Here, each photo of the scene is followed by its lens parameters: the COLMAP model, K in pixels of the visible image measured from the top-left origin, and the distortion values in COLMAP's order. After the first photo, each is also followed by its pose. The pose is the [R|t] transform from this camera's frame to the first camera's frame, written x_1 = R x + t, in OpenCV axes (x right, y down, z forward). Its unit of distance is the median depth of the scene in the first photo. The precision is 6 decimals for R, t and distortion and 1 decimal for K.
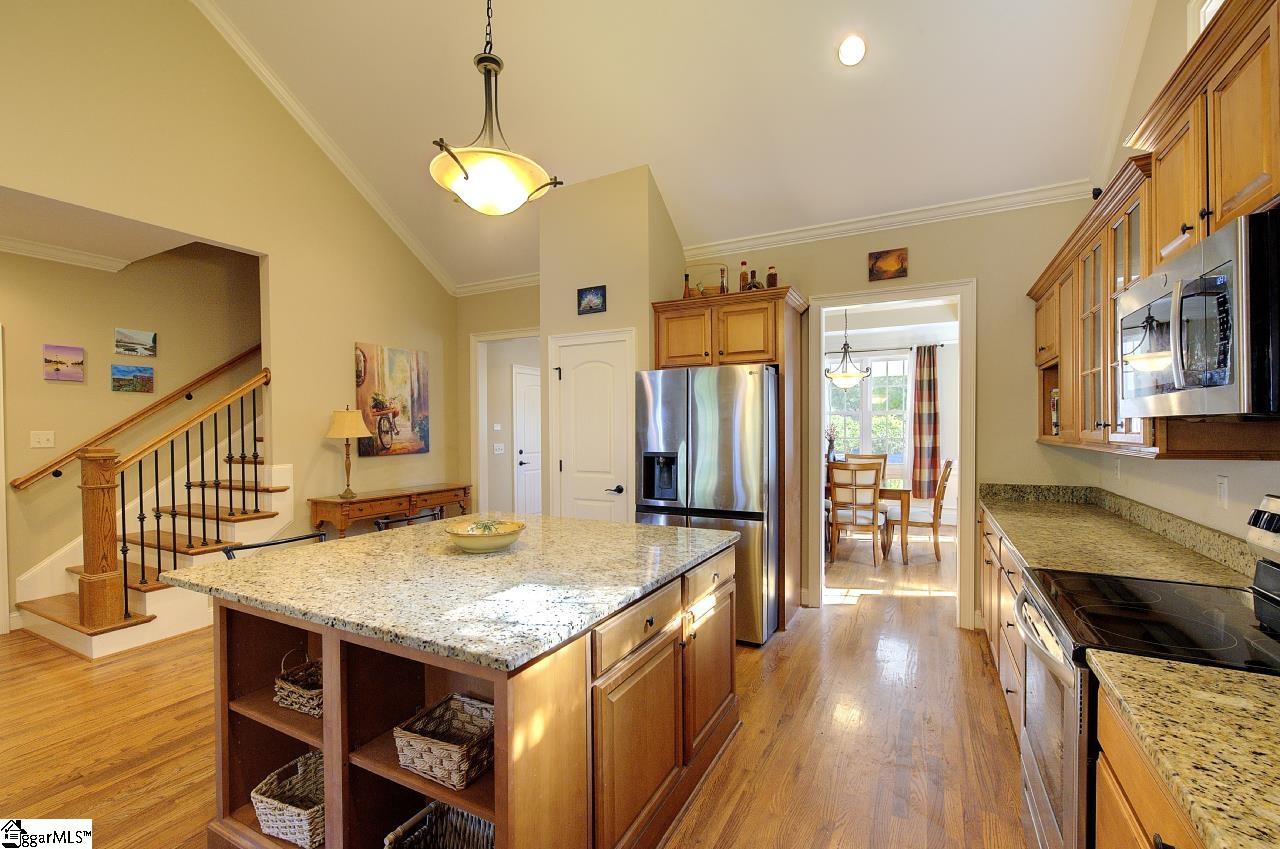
lens RADIAL K [[548.8, 0, 644.2], [0, 548.8, 434.2], [0, 0, 1]] dist [-0.000012, 0.000380]
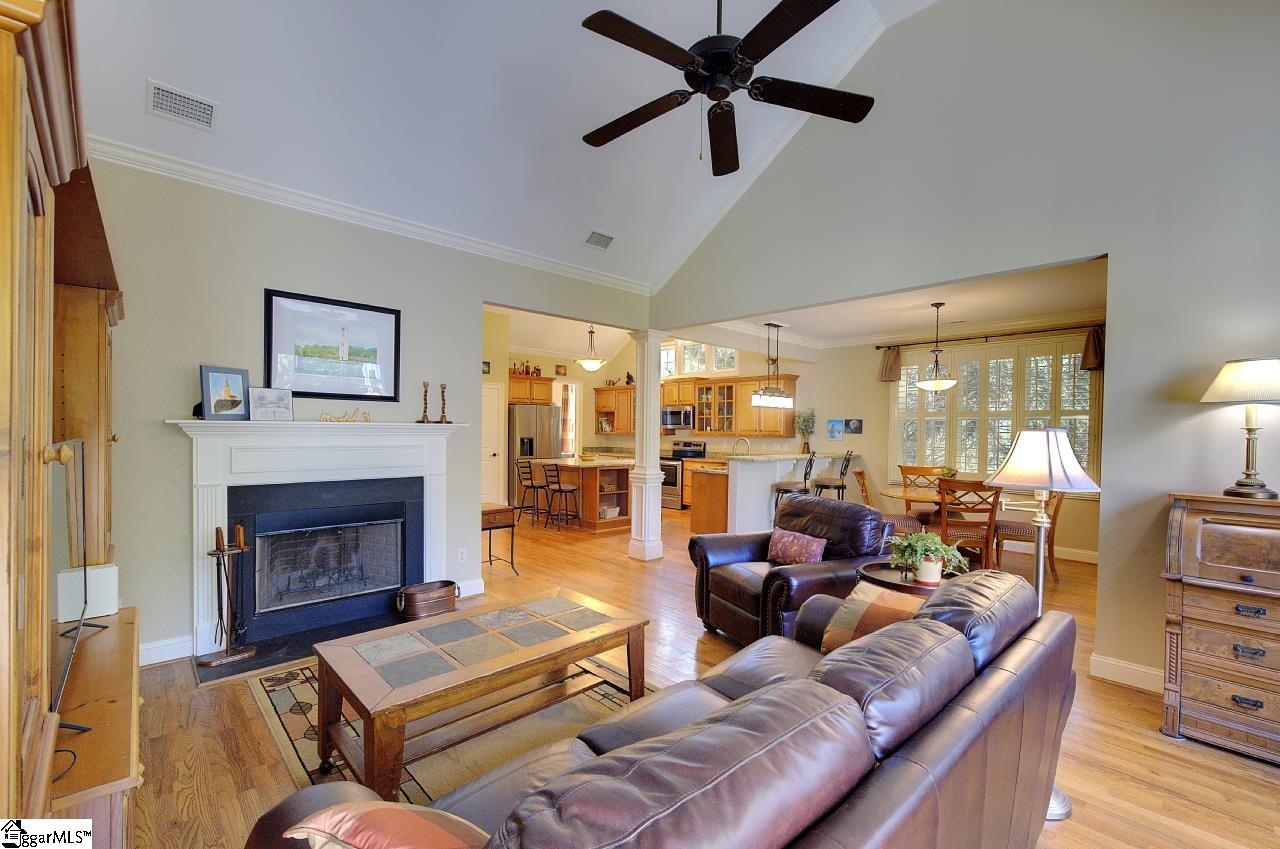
lens RADIAL K [[548.8, 0, 638.0], [0, 548.8, 433.9], [0, 0, 1]] dist [-0.000012, 0.000380]
pose [[0.338812, 0.001413, 0.940853, -1.941444], [-0.003935, 0.999992, -0.000085, 0.012594], [-0.940846, -0.003674, 0.338815, -0.300612]]
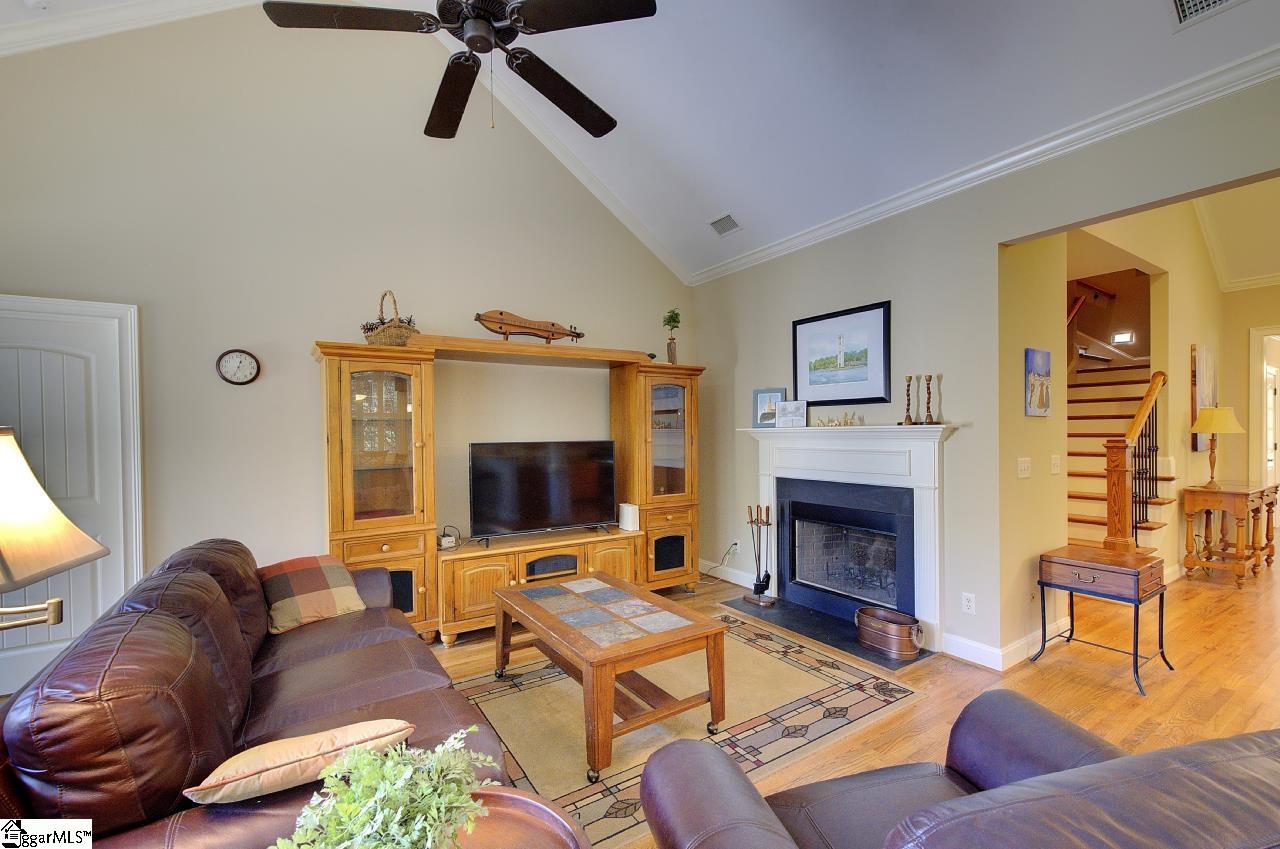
lens RADIAL K [[548.8, 0, 647.9], [0, 548.8, 431.6], [0, 0, 1]] dist [-0.000012, 0.000380]
pose [[0.875393, -0.002978, -0.483403, -1.081649], [0.000045, 0.999982, -0.006079, 0.009118], [0.483412, 0.005300, 0.875377, -0.526814]]
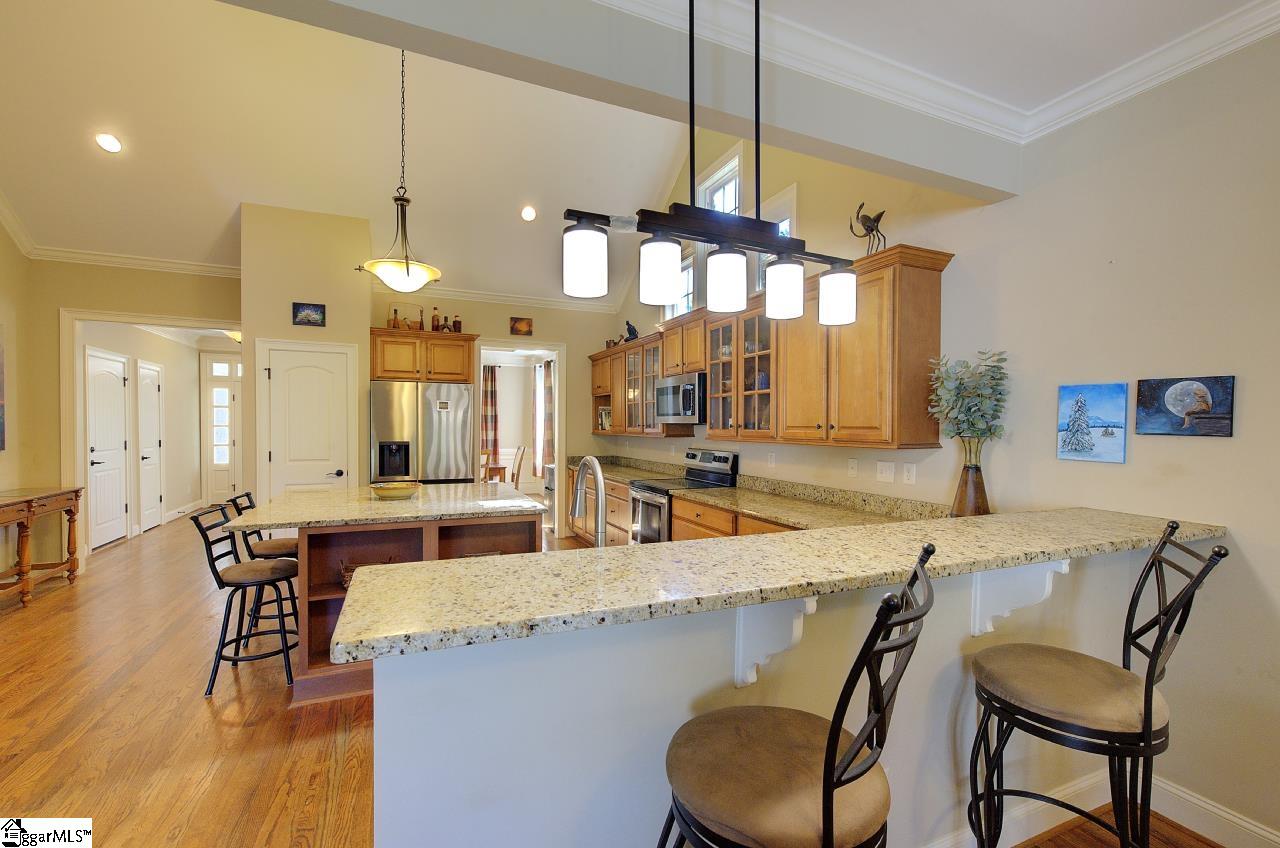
lens RADIAL K [[548.8, 0, 638.6], [0, 548.8, 432.7], [0, 0, 1]] dist [-0.000012, 0.000380]
pose [[0.636772, -0.000768, 0.771052, -0.566124], [-0.001822, 0.999995, 0.002501, 0.004773], [-0.771050, -0.002997, 0.636767, -0.300397]]
